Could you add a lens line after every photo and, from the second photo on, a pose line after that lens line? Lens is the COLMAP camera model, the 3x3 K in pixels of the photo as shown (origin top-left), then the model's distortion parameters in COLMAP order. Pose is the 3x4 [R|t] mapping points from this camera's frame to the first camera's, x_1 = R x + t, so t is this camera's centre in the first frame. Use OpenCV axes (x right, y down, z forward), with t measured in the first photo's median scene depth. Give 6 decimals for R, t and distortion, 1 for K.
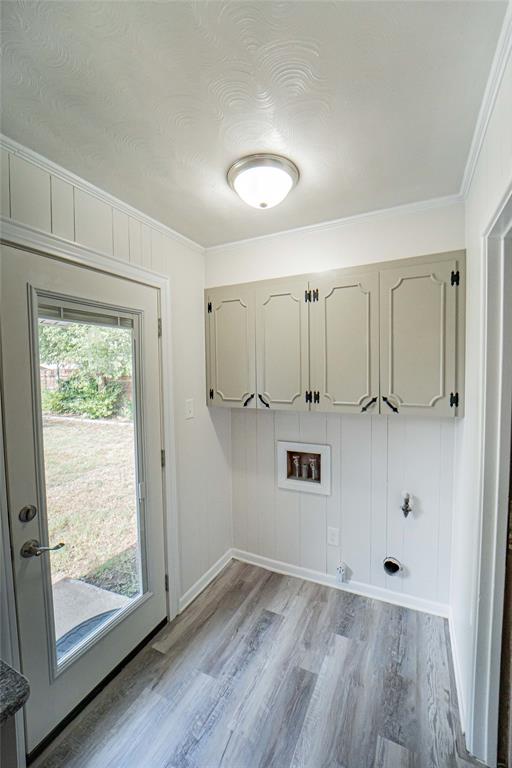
lens RADIAL K [[314.6, 0, 261.2], [0, 314.6, 384.7], [0, 0, 1]] dist [-0.018276, 0.000356]
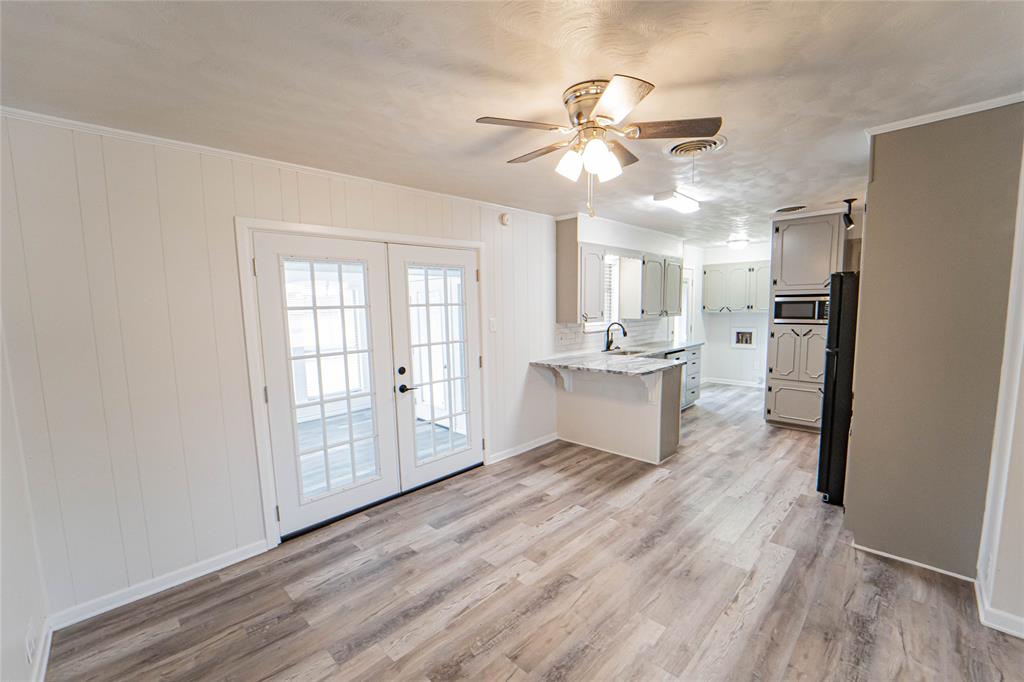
lens RADIAL K [[419.4, 0, 515.5], [0, 419.4, 349.8], [0, 0, 1]] dist [-0.018276, 0.000356]
pose [[0.943186, 0.032756, -0.330646, -0.496449], [-0.011047, 0.997670, 0.067325, 0.170614], [0.332080, -0.059848, 0.941351, -2.820293]]
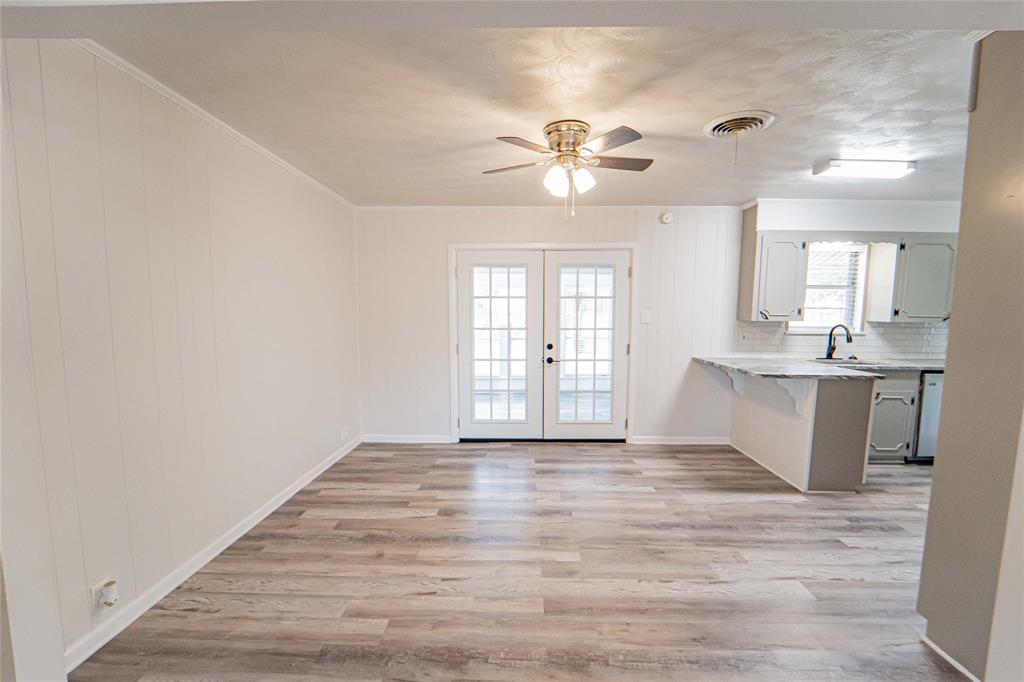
lens RADIAL K [[419.4, 0, 512.1], [0, 419.4, 351.2], [0, 0, 1]] dist [-0.018276, 0.000356]
pose [[0.405066, 0.105865, -0.908138, 0.403816], [-0.056671, 0.994271, 0.090628, 0.204525], [0.912529, 0.014755, 0.408745, -2.502888]]
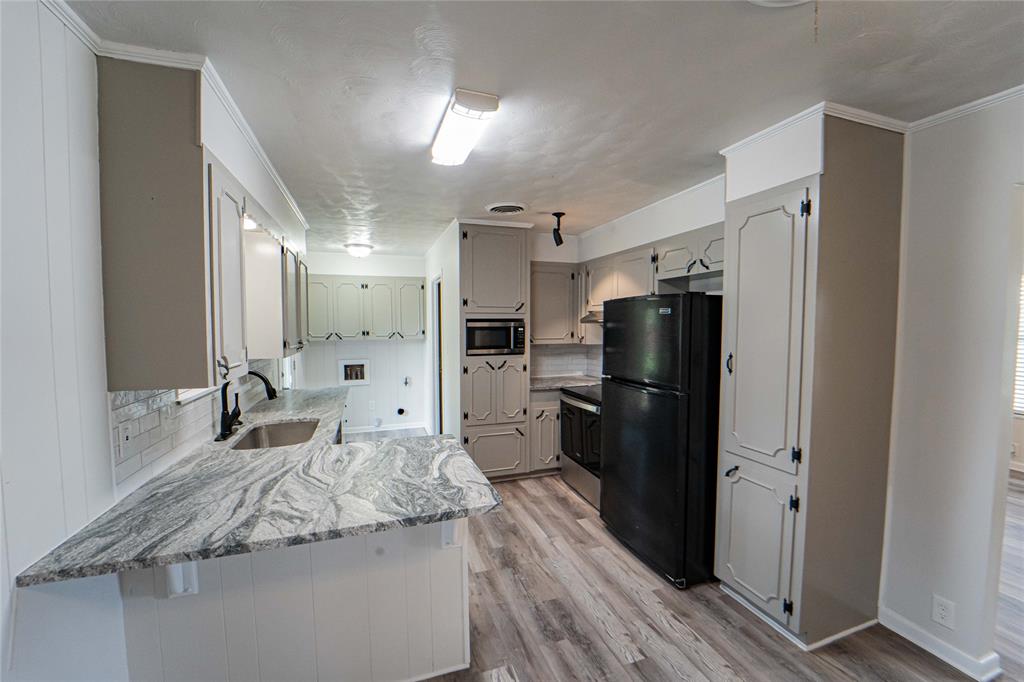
lens RADIAL K [[419.4, 0, 515.0], [0, 419.4, 346.2], [0, 0, 1]] dist [-0.018276, 0.000356]
pose [[0.708521, -0.025182, 0.705241, -1.032312], [0.024906, 0.999633, 0.010672, 0.111492], [-0.705251, 0.010004, 0.708888, -1.589929]]
